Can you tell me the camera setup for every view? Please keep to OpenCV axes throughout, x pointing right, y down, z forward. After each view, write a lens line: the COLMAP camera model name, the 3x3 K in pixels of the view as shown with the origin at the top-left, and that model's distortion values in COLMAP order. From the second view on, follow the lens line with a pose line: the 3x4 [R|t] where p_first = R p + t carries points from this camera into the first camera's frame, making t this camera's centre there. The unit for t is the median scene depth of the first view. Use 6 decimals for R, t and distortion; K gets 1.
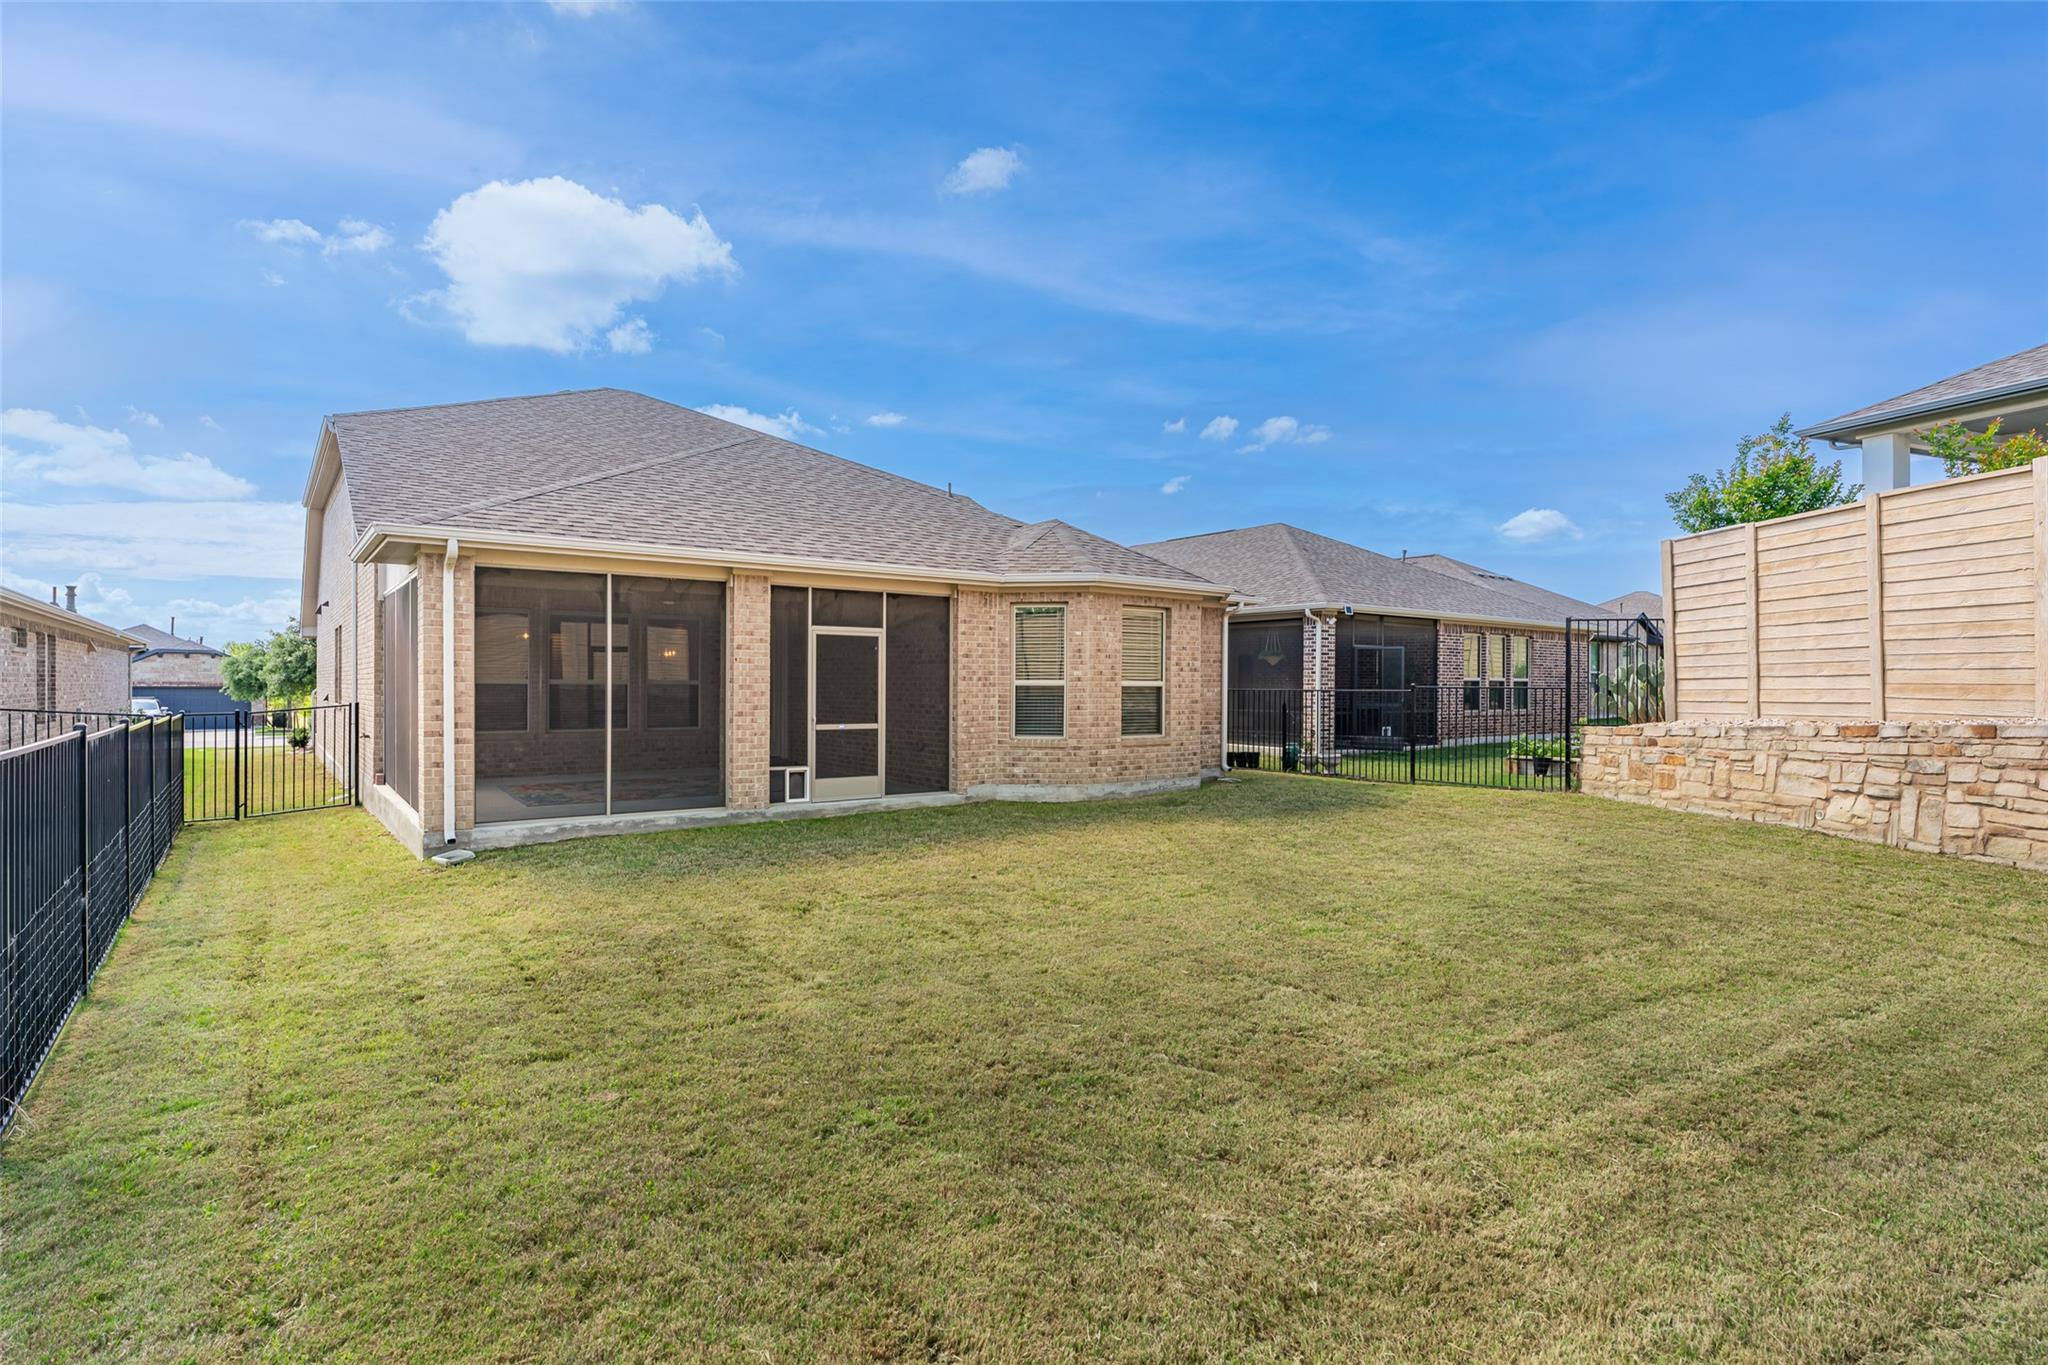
lens RADIAL K [[1033.1, 0, 1018.9], [0, 1033.1, 686.5], [0, 0, 1]] dist [-0.001177, -0.000025]
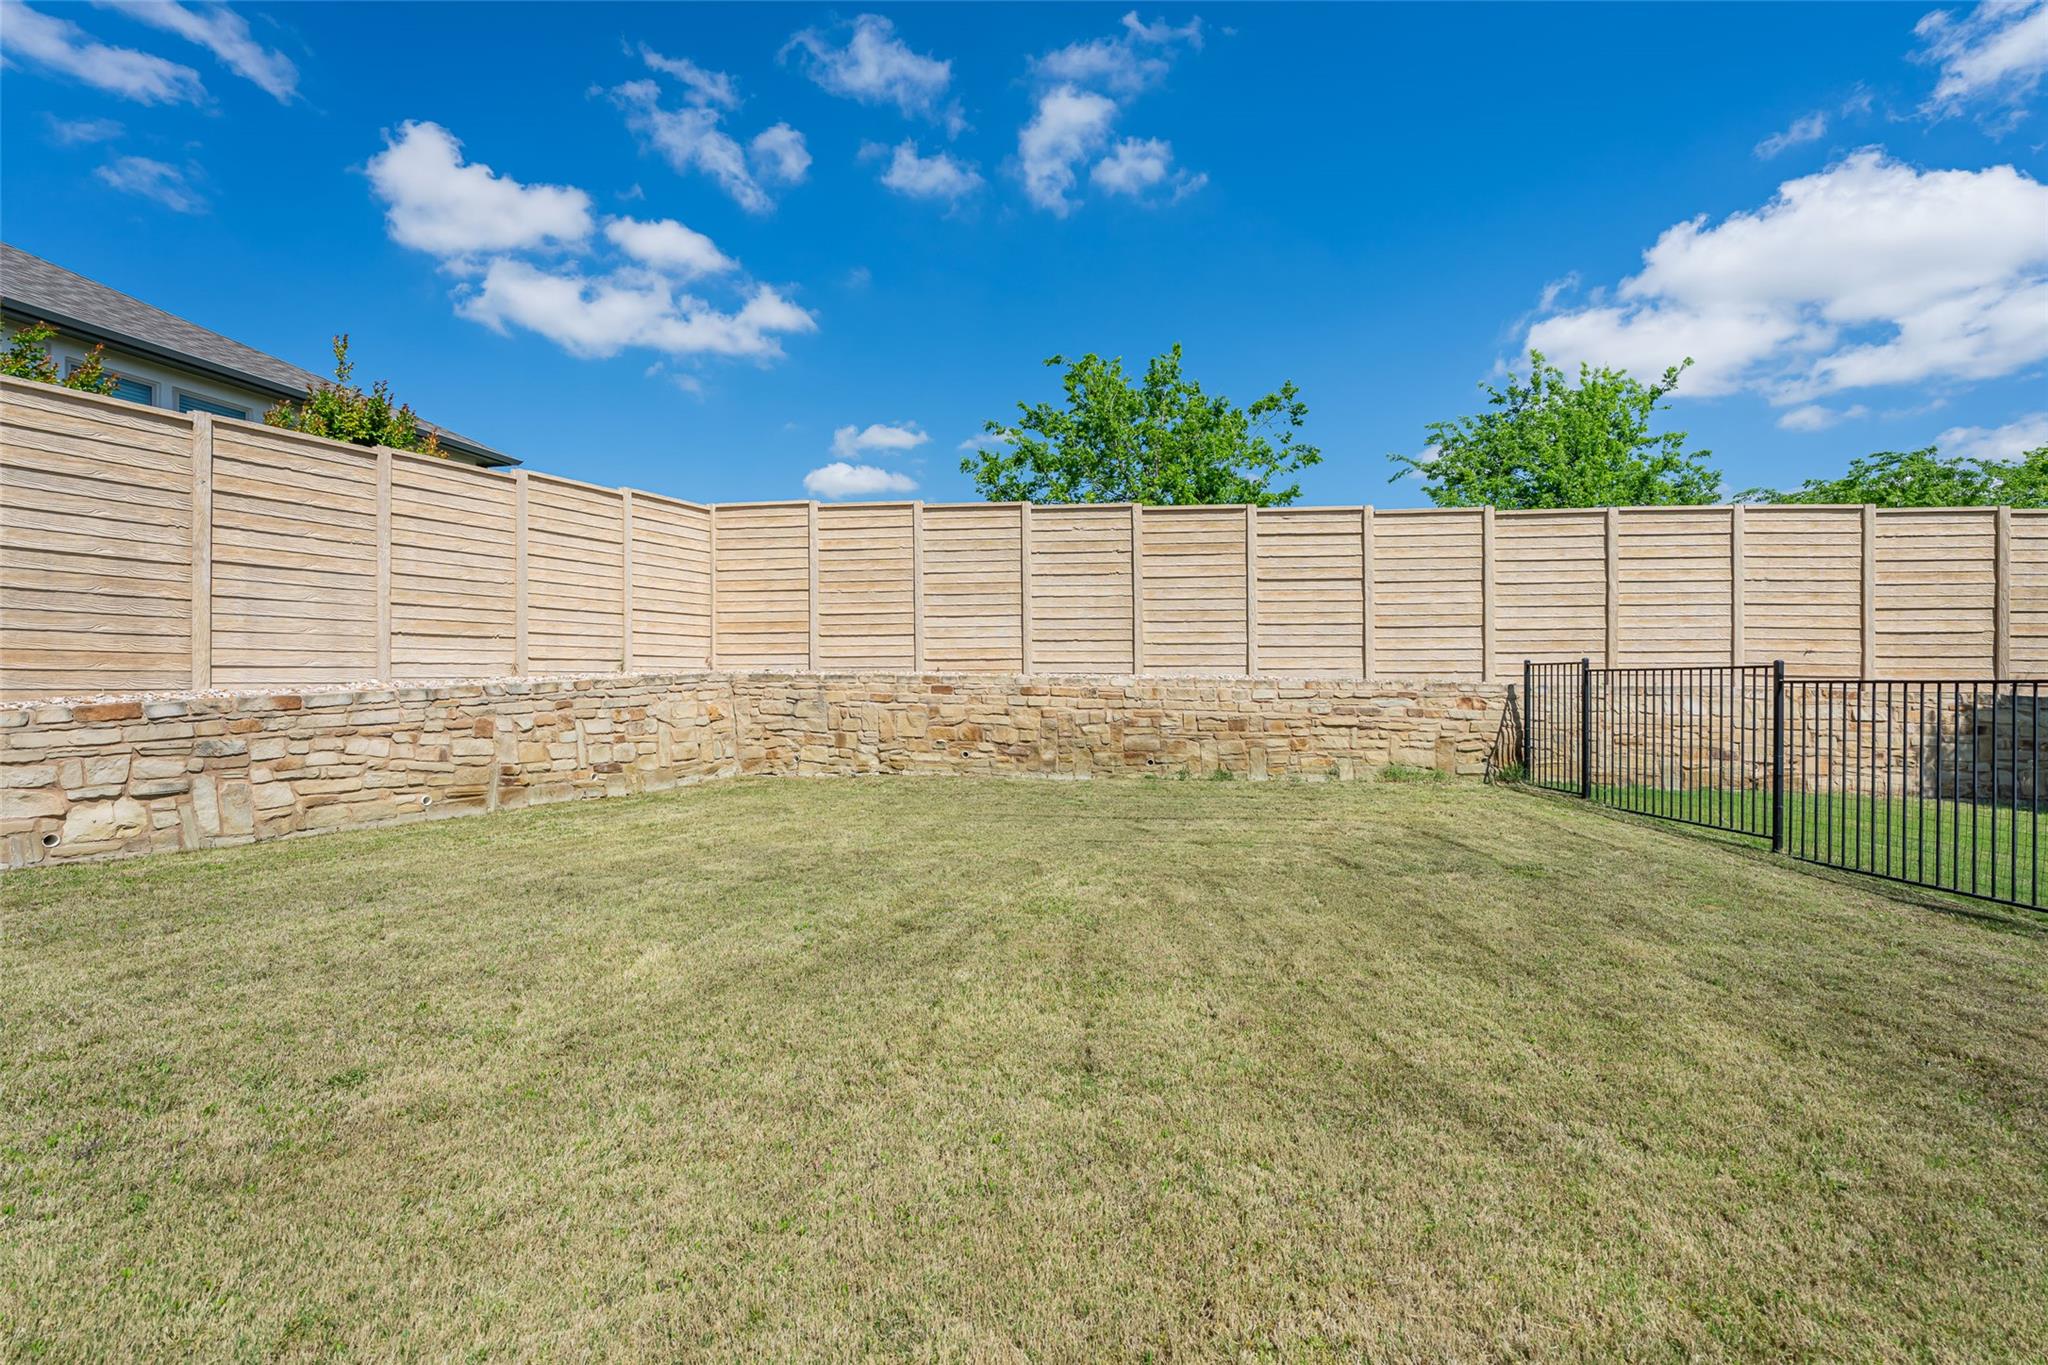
lens RADIAL K [[931.1, 0, 1022.5], [0, 931.1, 686.1], [0, 0, 1]] dist [-0.013336, 0.000980]
pose [[-0.851979, -0.004091, 0.523559, -0.065844], [-0.001210, 0.999982, 0.005845, 0.015920], [-0.523574, 0.004347, -0.851969, 0.976466]]
